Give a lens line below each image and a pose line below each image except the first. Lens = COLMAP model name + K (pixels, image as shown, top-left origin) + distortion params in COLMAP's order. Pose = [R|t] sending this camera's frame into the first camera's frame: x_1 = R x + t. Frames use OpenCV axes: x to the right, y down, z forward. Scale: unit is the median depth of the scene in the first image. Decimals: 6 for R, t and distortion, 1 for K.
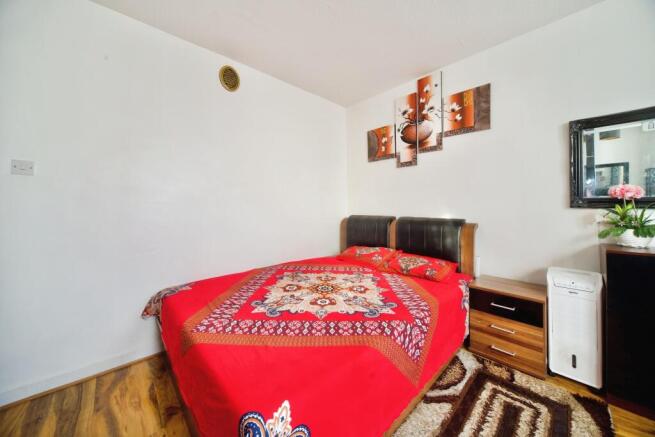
lens RADIAL K [[233.2, 0, 327.3], [0, 233.2, 207.0], [0, 0, 1]] dist [-0.000591, -0.000009]
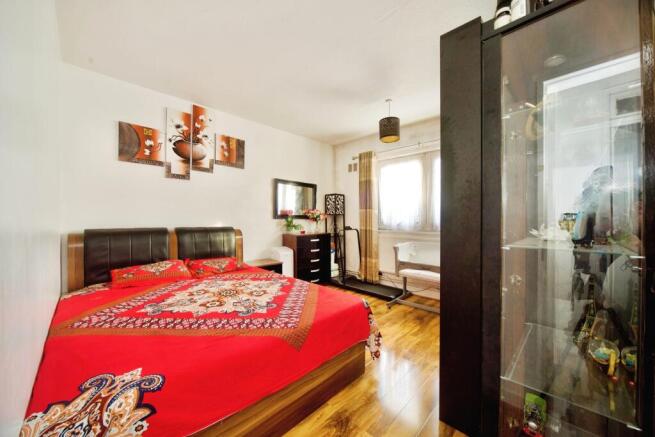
lens RADIAL K [[236.4, 0, 328.5], [0, 236.4, 217.0], [0, 0, 1]] dist [-0.000853, -0.000041]
pose [[-0.031698, 0.005158, 0.999484, -0.790345], [-0.004857, 0.999974, -0.005314, -0.001737], [-0.999486, -0.005023, -0.031673, 0.397122]]
